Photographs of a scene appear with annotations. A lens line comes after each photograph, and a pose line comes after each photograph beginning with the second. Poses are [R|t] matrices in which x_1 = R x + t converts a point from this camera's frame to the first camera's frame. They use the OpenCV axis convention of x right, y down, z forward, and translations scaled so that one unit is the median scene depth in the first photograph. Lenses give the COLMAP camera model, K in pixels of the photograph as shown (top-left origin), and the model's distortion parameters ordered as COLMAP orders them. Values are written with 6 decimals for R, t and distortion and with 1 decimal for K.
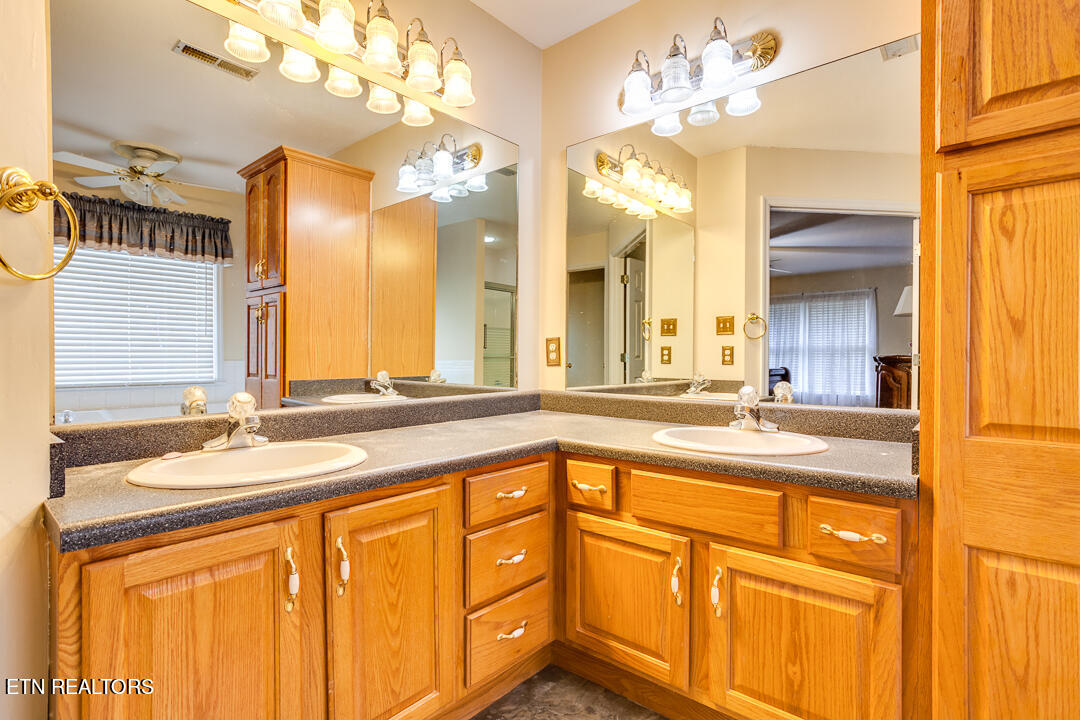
lens RADIAL K [[526.1, 0, 537.6], [0, 526.1, 360.9], [0, 0, 1]] dist [-0.044515, 0.023561]
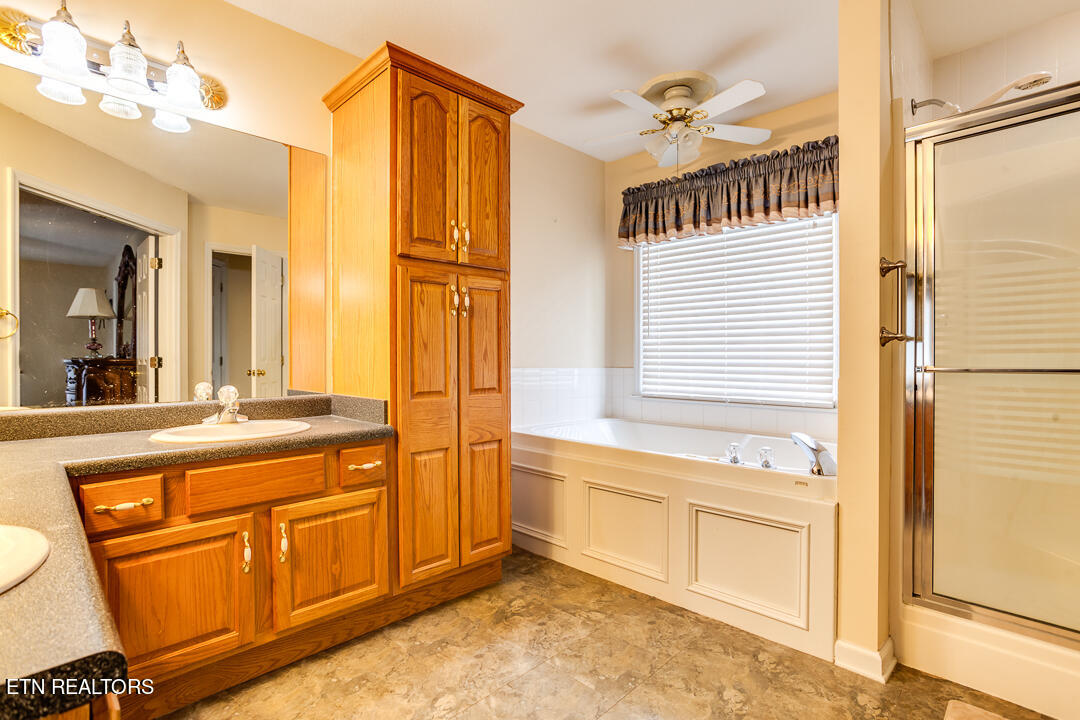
lens RADIAL K [[526.1, 0, 541.0], [0, 526.1, 354.4], [0, 0, 1]] dist [-0.044515, 0.023561]
pose [[0.065546, 0.003518, 0.997843, -0.882049], [0.011479, 0.999925, -0.004279, -0.011971], [-0.997784, 0.011735, 0.065500, 0.259298]]
